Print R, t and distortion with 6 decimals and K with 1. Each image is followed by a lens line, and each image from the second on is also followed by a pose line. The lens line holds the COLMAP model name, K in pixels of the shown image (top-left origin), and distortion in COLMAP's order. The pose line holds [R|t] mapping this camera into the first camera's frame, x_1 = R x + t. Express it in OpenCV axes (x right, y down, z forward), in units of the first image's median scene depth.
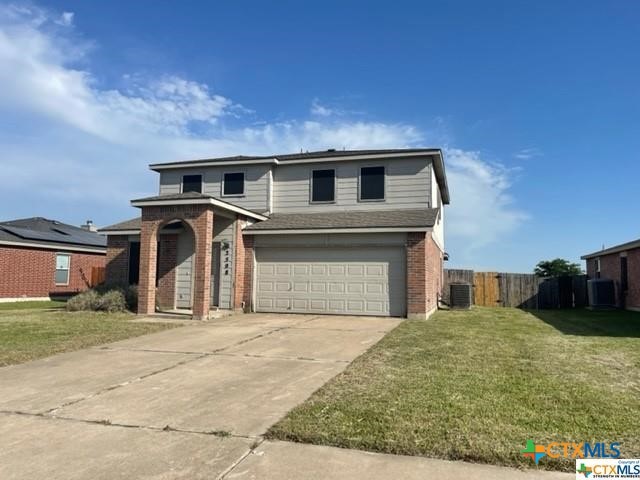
lens RADIAL K [[479.8, 0, 319.7], [0, 479.8, 239.7], [0, 0, 1]] dist [0.035430, -0.061411]
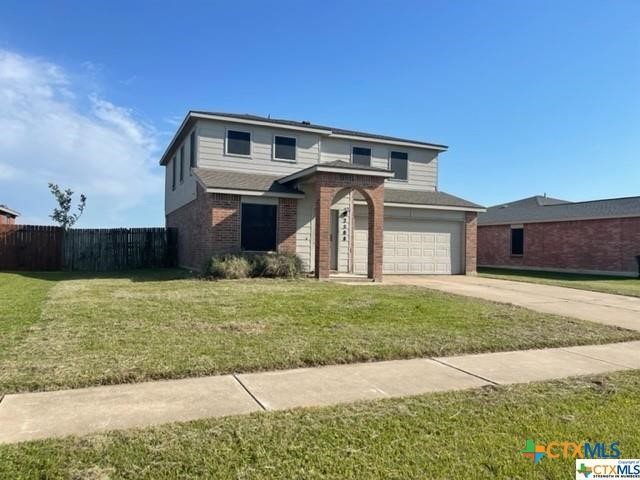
lens RADIAL K [[479.8, 0, 324.5], [0, 479.8, 240.2], [0, 0, 1]] dist [0.035430, -0.061411]
pose [[0.768410, 0.014805, 0.639787, -0.891892], [-0.066446, 0.996175, 0.056753, 0.013375], [-0.636500, -0.086121, 0.766454, 0.201937]]
